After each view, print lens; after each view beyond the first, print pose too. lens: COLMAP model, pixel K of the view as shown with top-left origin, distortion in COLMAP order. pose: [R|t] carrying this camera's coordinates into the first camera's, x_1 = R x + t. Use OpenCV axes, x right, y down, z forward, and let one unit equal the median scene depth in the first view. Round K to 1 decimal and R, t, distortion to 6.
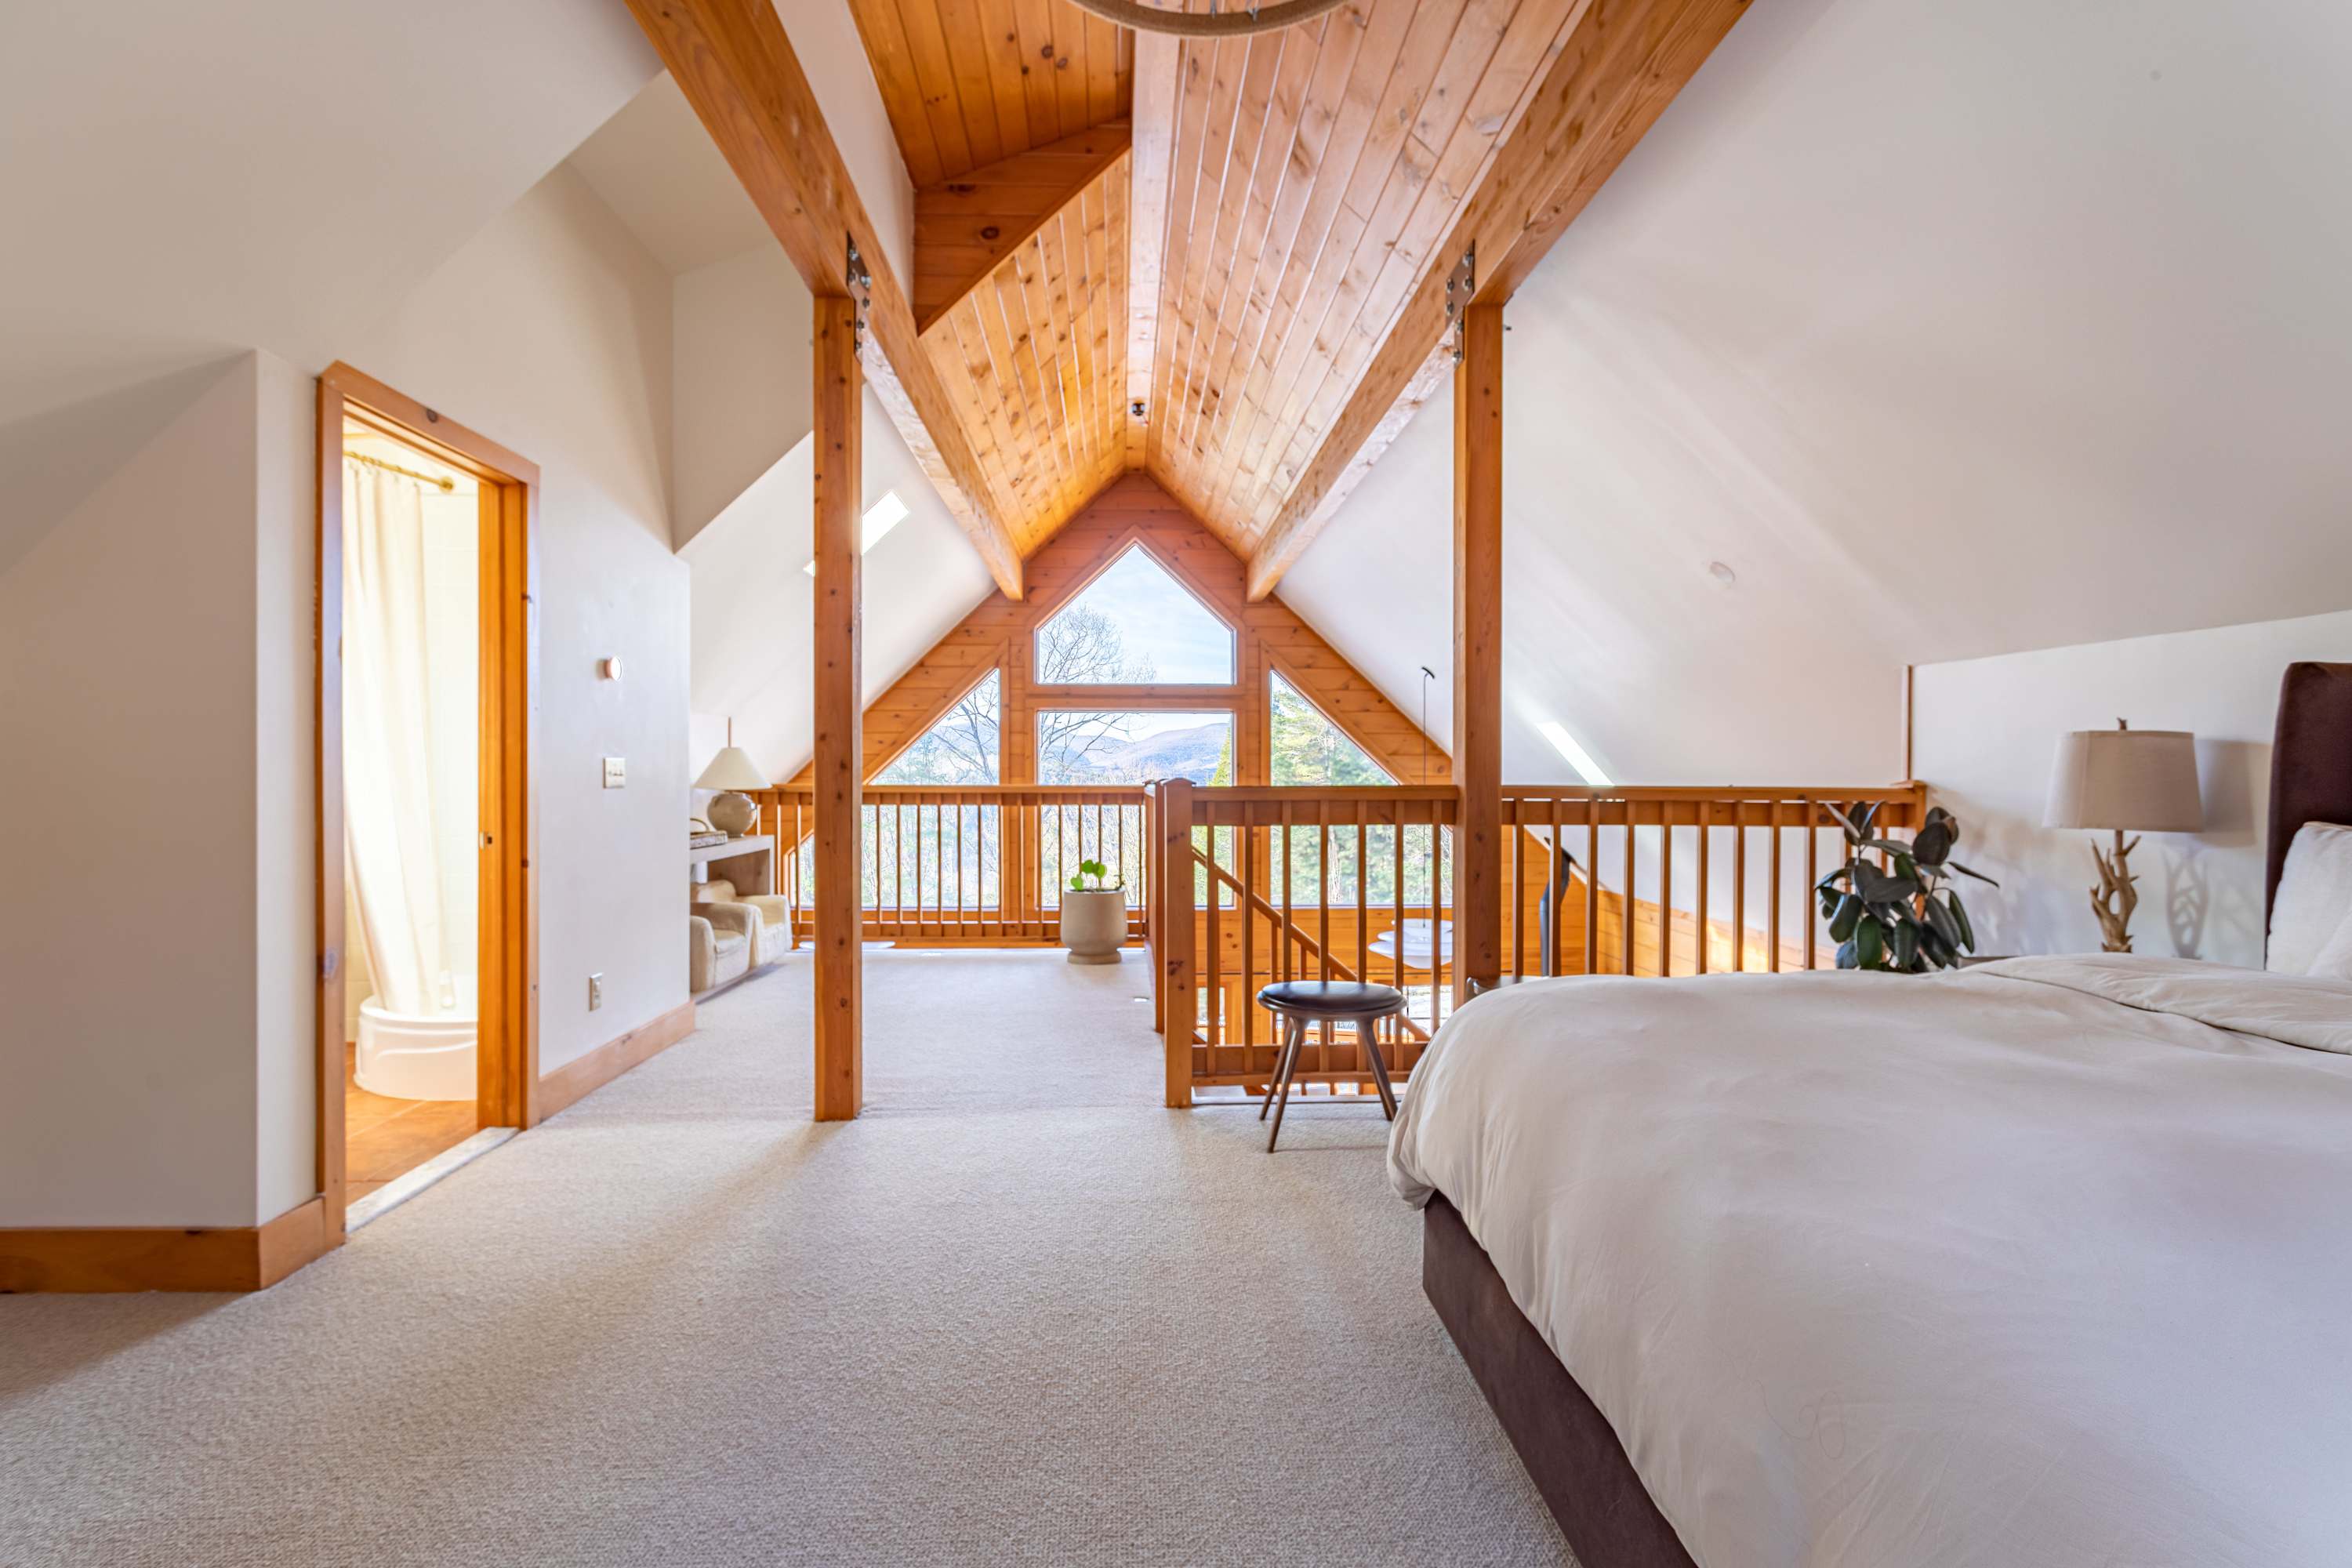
lens RADIAL K [[1152.1, 0, 1194.8], [0, 1152.1, 767.8], [0, 0, 1]] dist [0.000684, 0.000631]
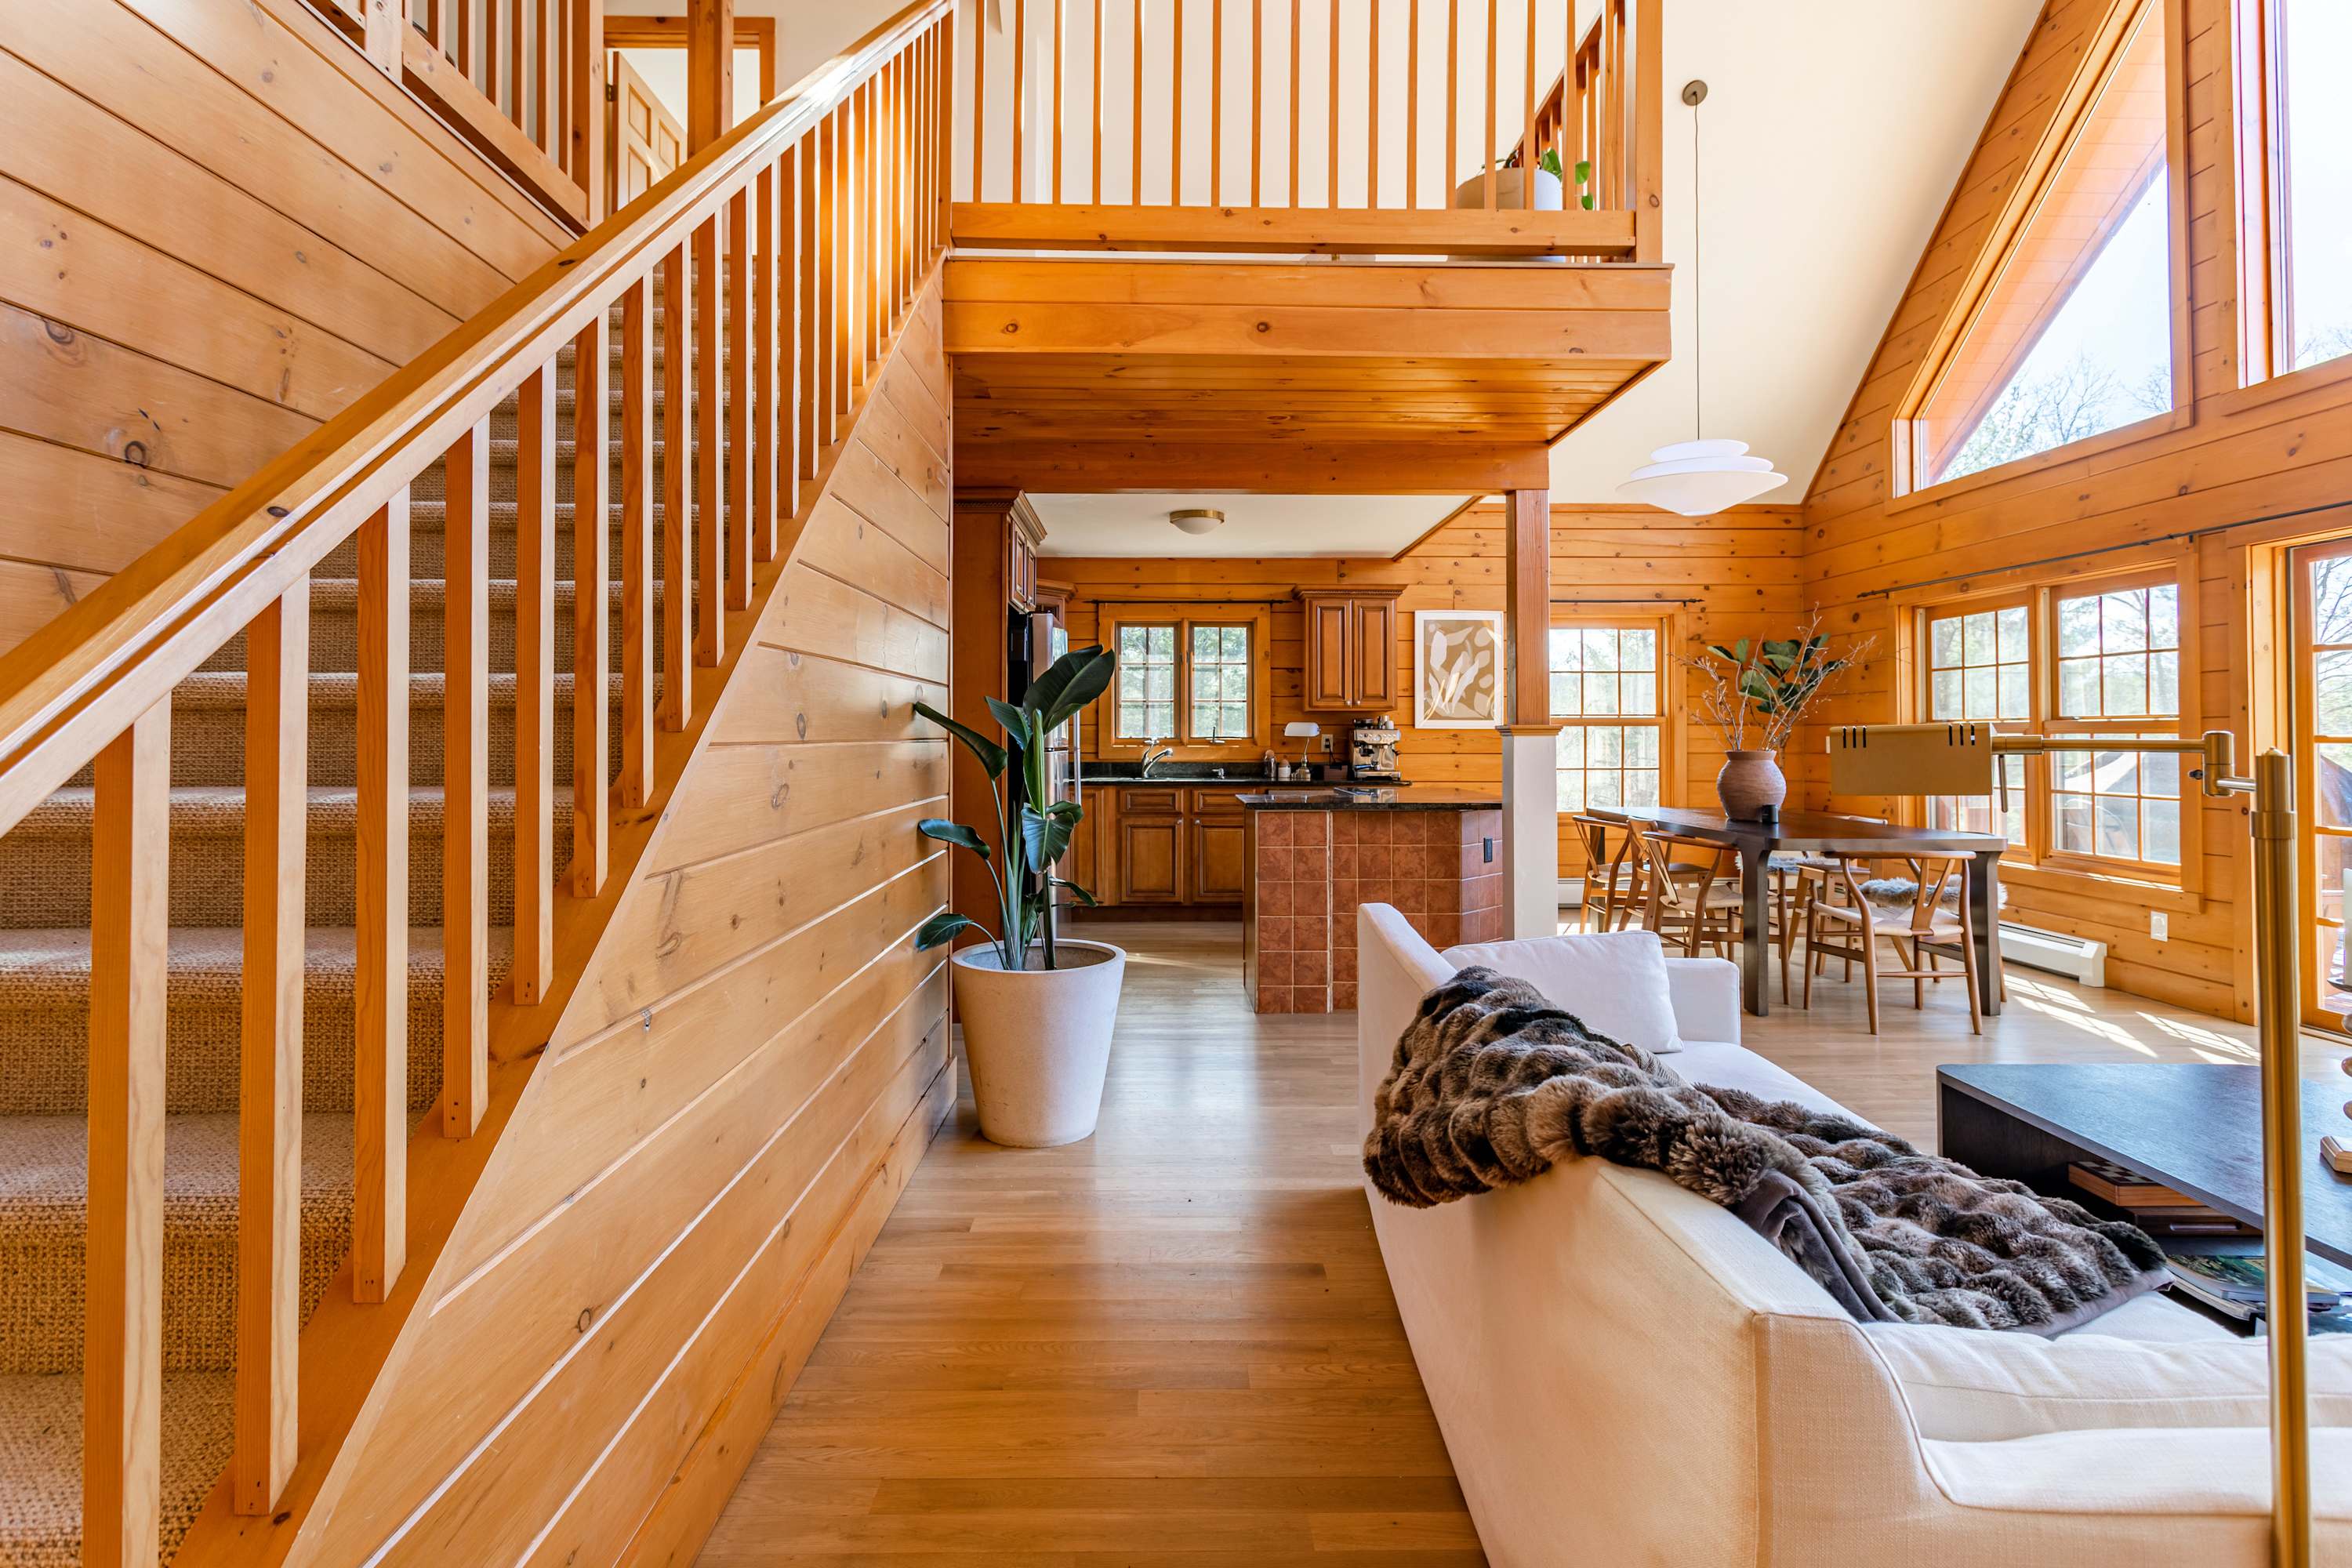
lens RADIAL K [[1152.1, 0, 1165.1], [0, 1152.1, 715.2], [0, 0, 1]] dist [0.000684, 0.000631]
pose [[-0.024258, -0.024449, -0.999407, 0.484254], [0.005798, 0.999681, -0.024596, 0.385294], [0.999689, -0.006391, -0.024109, 0.854382]]
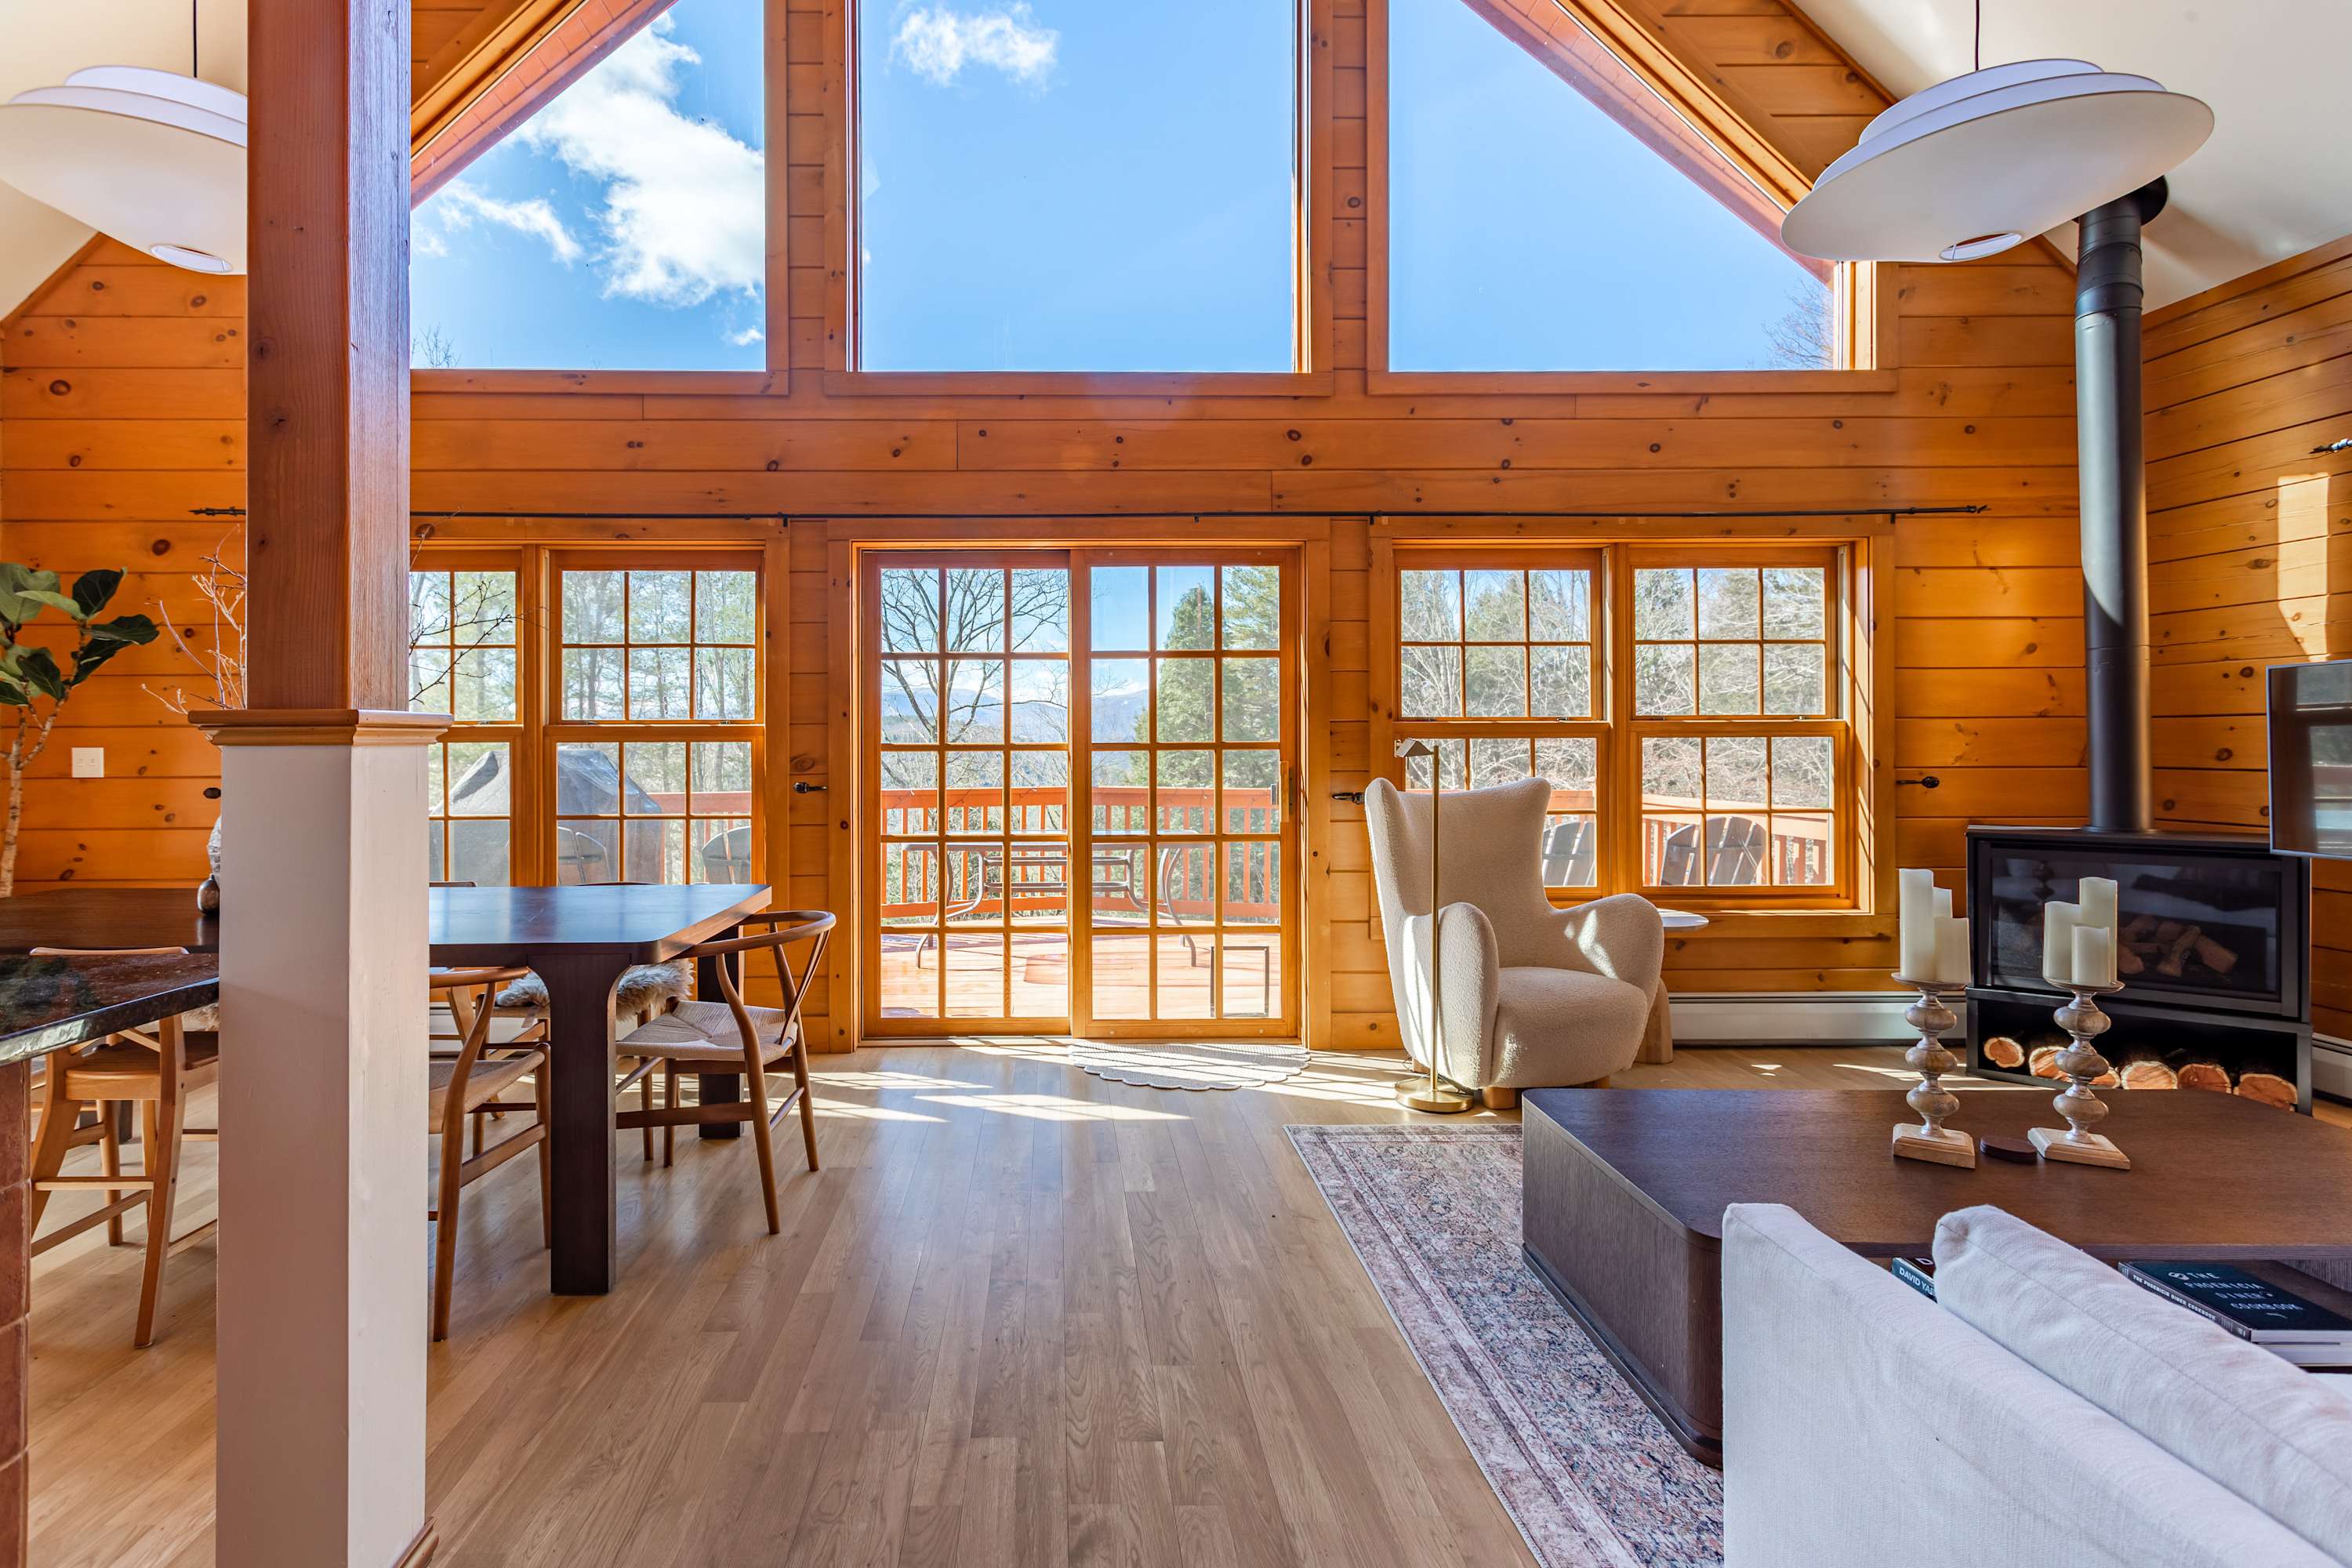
lens RADIAL K [[1158.0, 0, 1082.5], [0, 1158.0, 737.7], [0, 0, 1]] dist [0.003635, 0.000904]
pose [[0.999887, -0.010251, -0.010977, -0.070161], [0.010304, 0.999935, 0.004840, 0.379665], [0.010927, -0.004952, 0.999928, 0.836051]]
